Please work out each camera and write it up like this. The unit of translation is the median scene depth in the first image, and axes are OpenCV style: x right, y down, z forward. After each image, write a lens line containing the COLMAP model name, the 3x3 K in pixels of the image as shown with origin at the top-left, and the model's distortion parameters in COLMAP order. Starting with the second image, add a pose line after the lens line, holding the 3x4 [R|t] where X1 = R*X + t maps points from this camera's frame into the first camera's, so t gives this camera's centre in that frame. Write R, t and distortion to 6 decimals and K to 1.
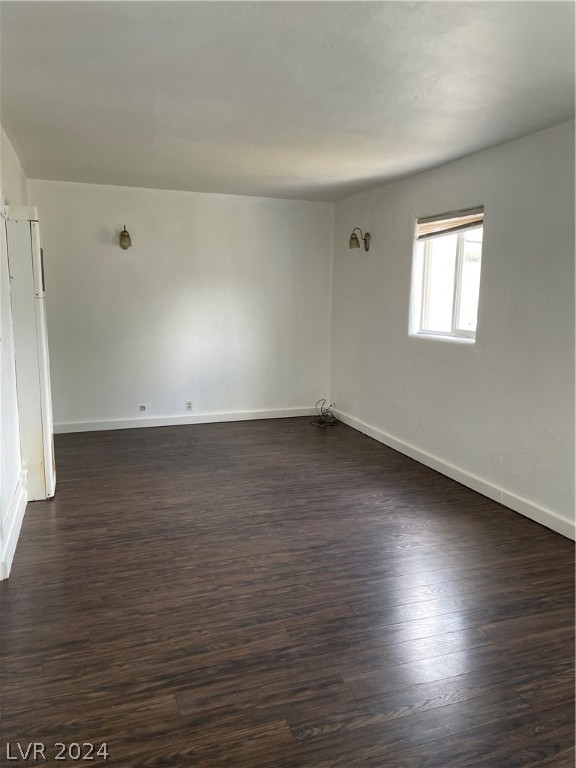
lens RADIAL K [[580.0, 0, 287.5], [0, 580.0, 385.1], [0, 0, 1]] dist [0.044703, -0.063029]
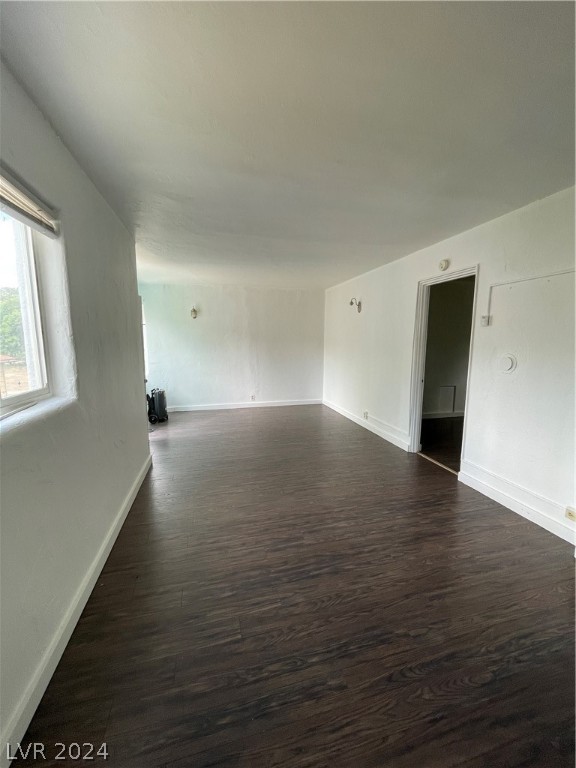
lens RADIAL K [[310.4, 0, 284.8], [0, 310.4, 384.5], [0, 0, 1]] dist [-0.015941, 0.001968]
pose [[-0.994904, -0.020519, 0.098713, 0.018208], [0.009107, 0.956780, 0.290670, -0.250024], [-0.100410, 0.290088, -0.951718, 1.656213]]
